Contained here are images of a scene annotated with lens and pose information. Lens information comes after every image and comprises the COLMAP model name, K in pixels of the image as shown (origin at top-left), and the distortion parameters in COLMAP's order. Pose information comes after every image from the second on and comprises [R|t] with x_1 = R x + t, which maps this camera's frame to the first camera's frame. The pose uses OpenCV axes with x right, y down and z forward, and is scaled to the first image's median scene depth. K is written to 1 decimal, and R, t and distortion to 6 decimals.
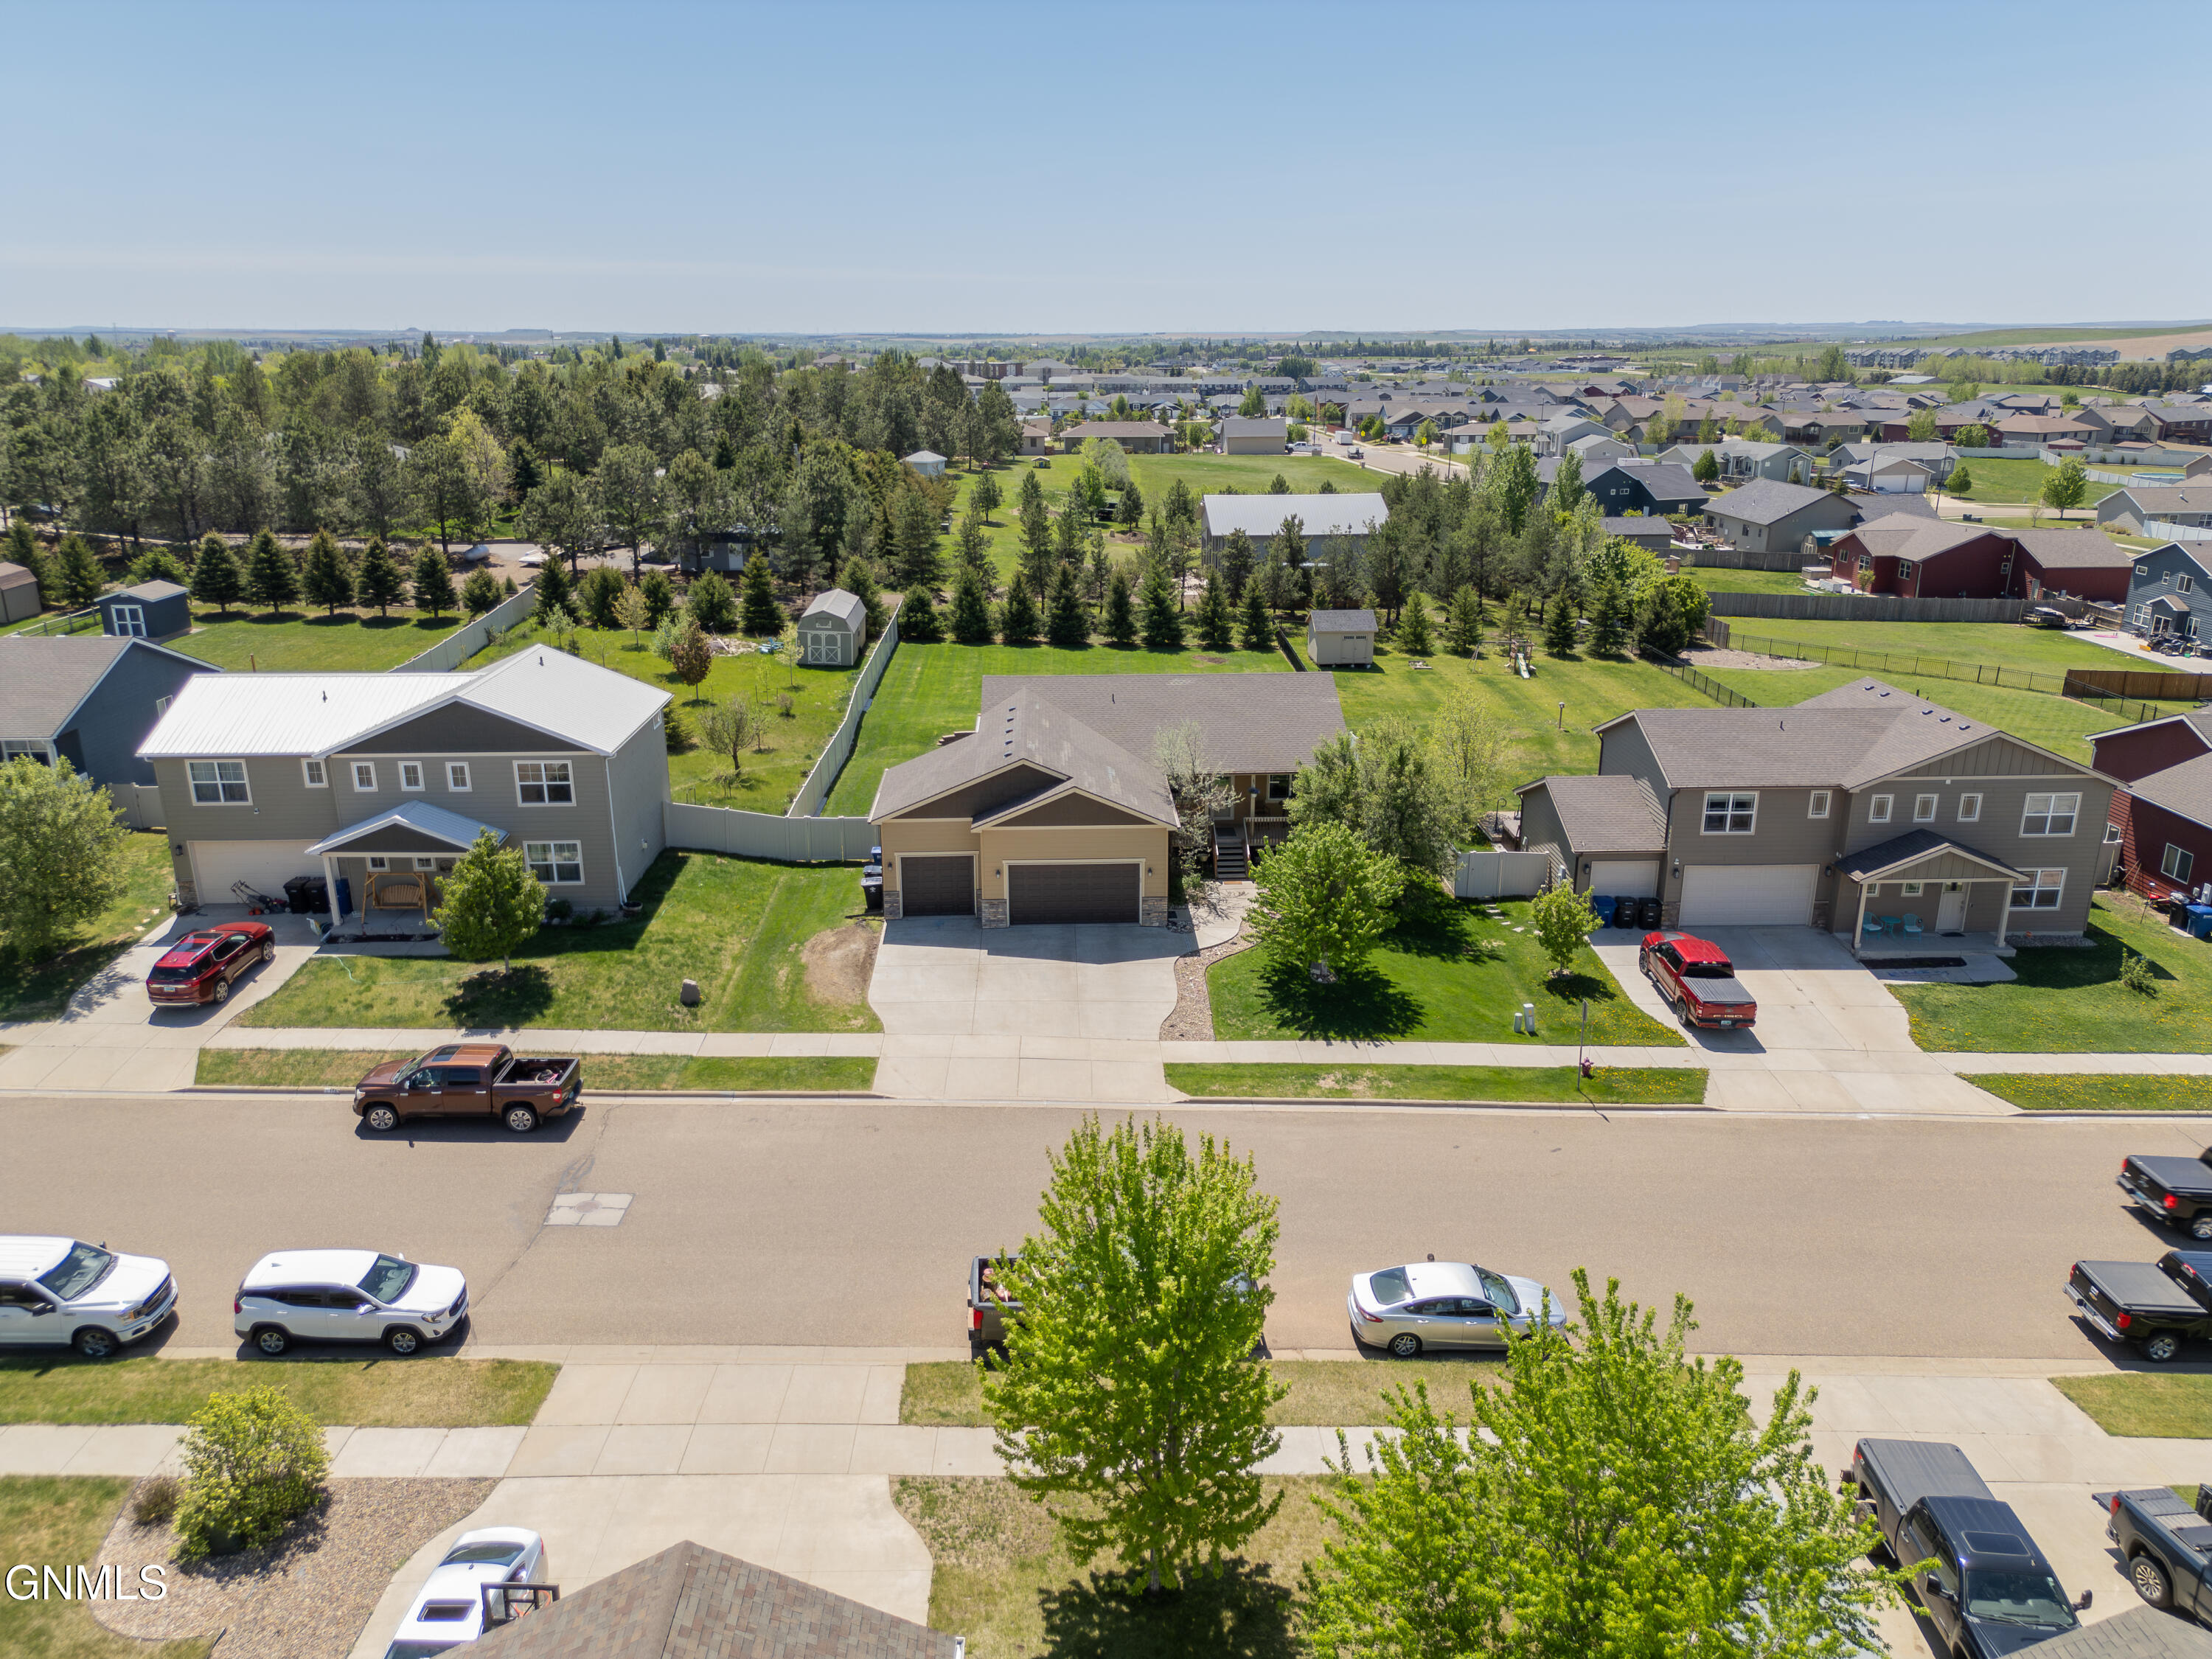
lens RADIAL K [[1554.5, 0, 1106.0], [0, 1554.5, 829.5], [0, 0, 1]] dist [0.074740, -0.053443]
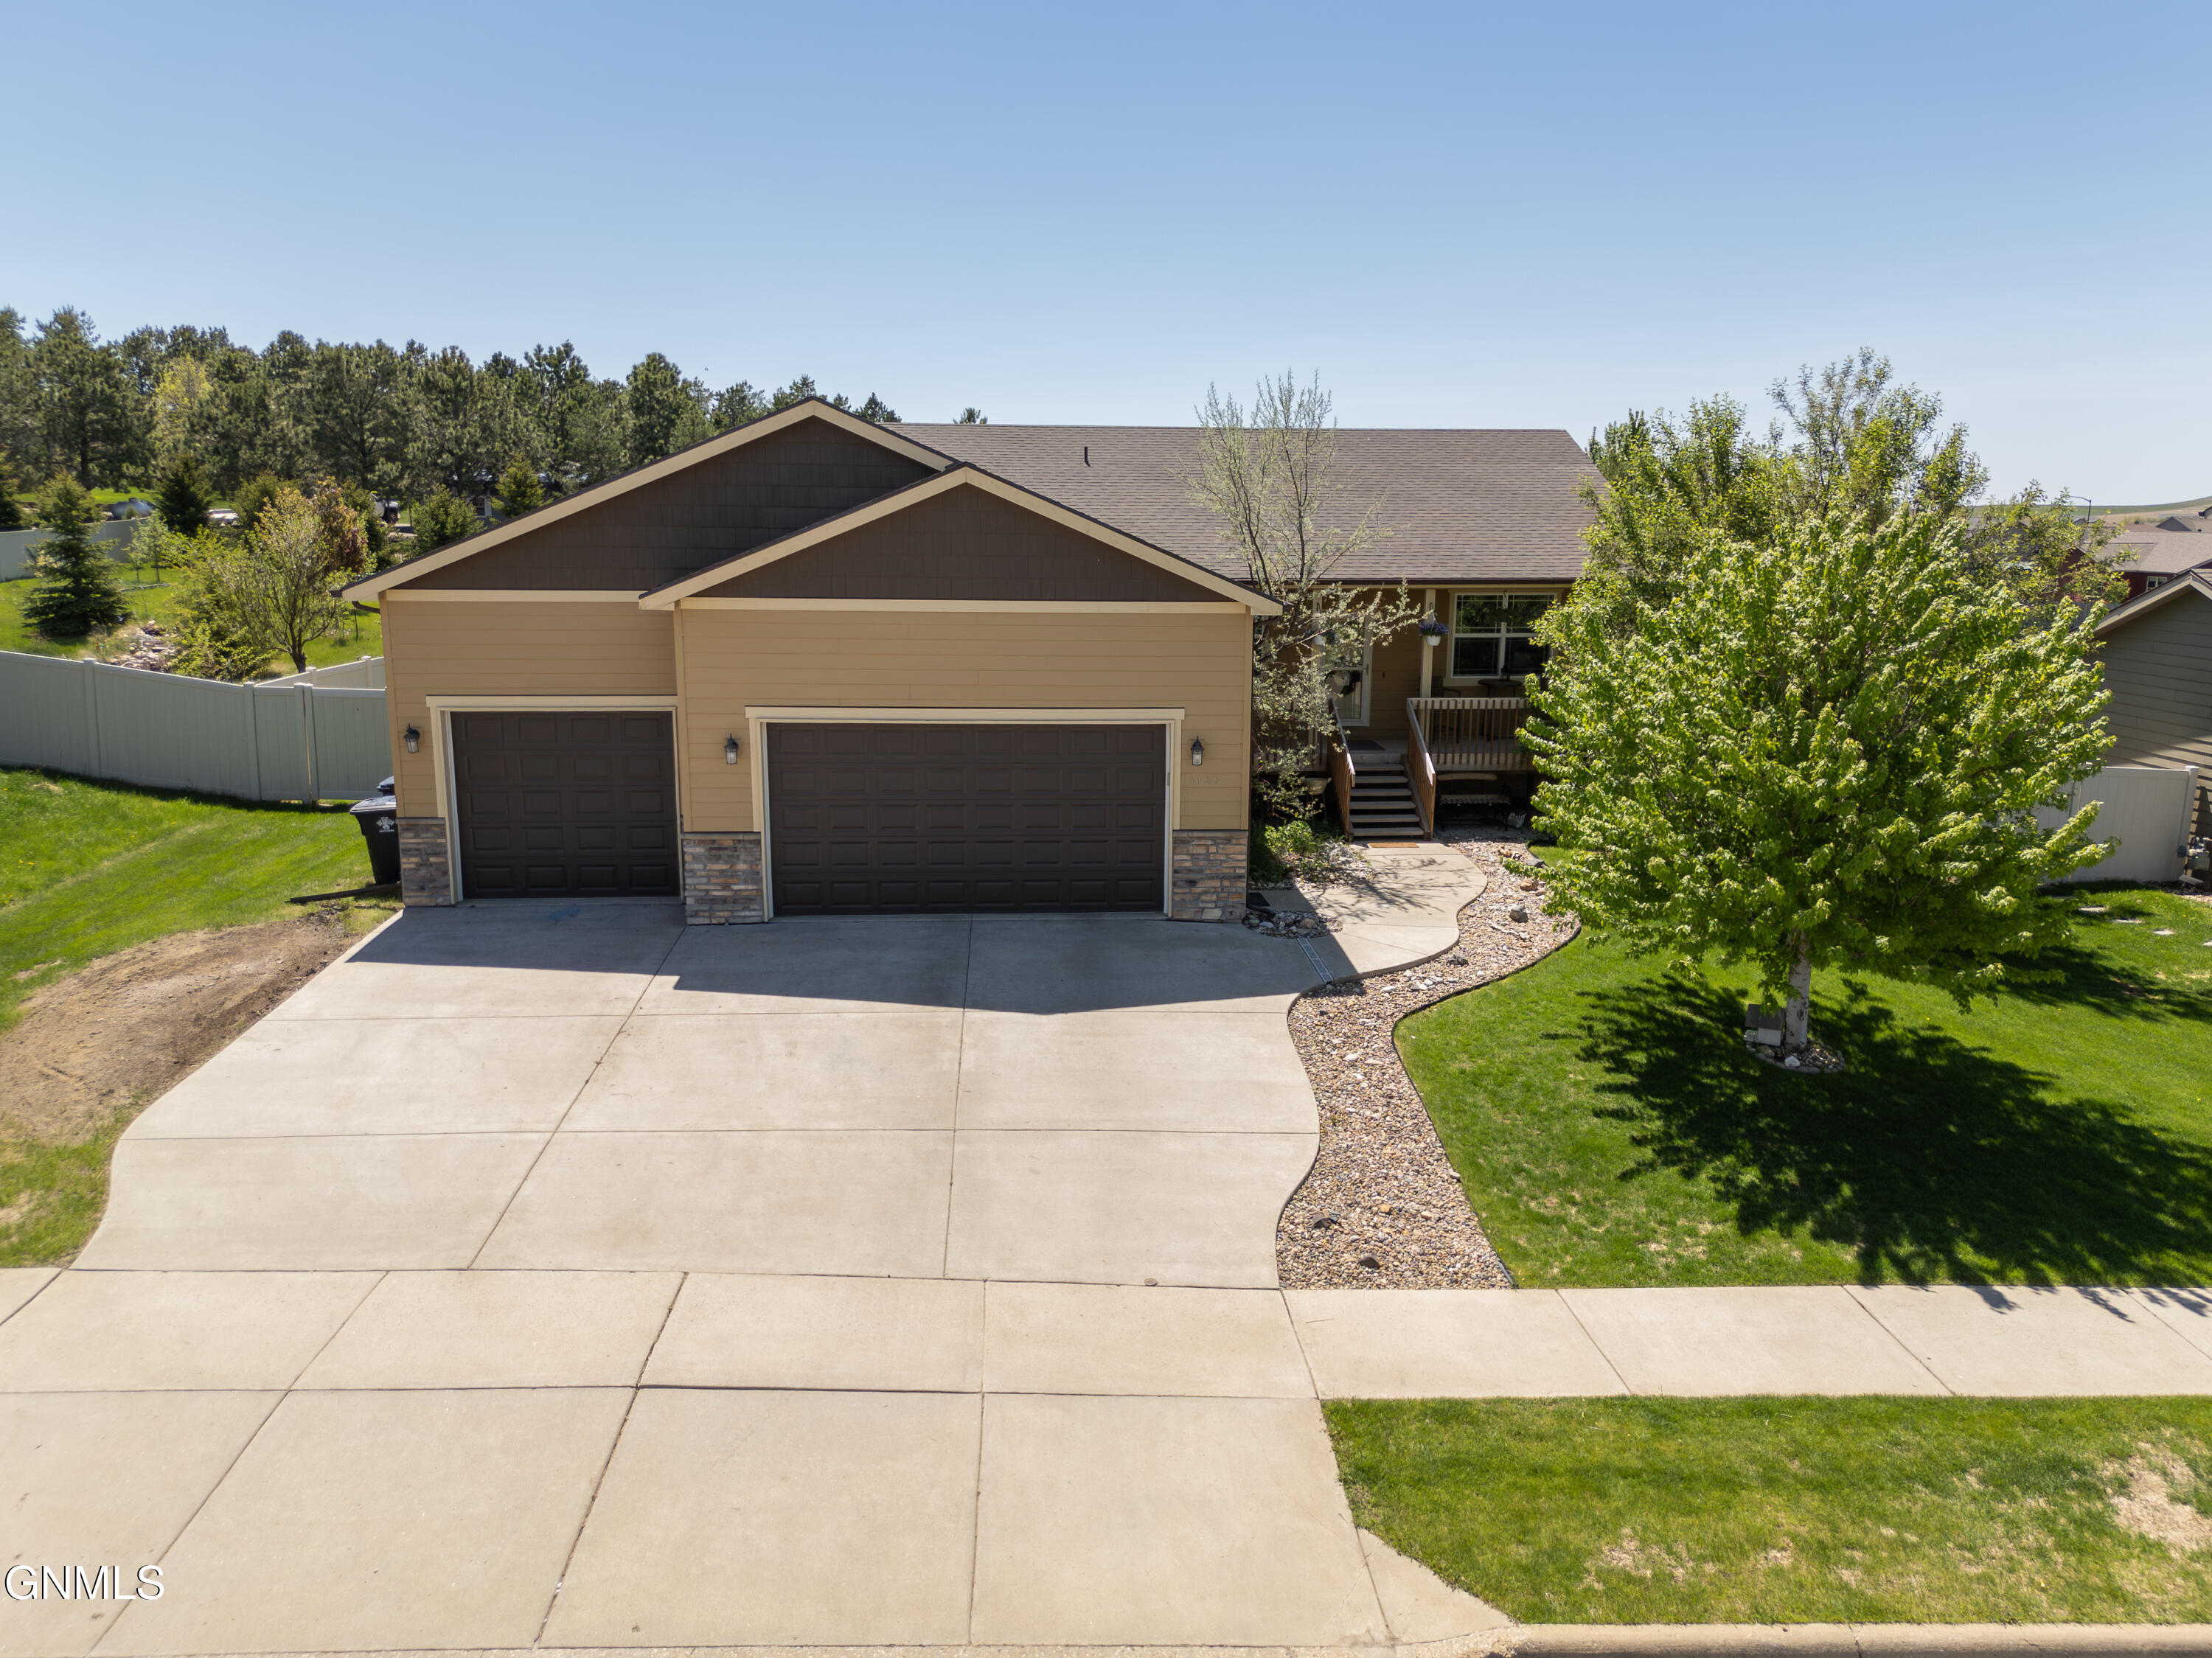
lens RADIAL K [[1514.0, 0, 1106.0], [0, 1514.0, 829.0], [0, 0, 1]] dist [0.030466, 0.000273]
pose [[0.999856, -0.000866, 0.016919, 0.003470], [0.003101, 0.991173, -0.132536, 0.088911], [-0.016655, 0.132569, 0.991034, 0.698621]]
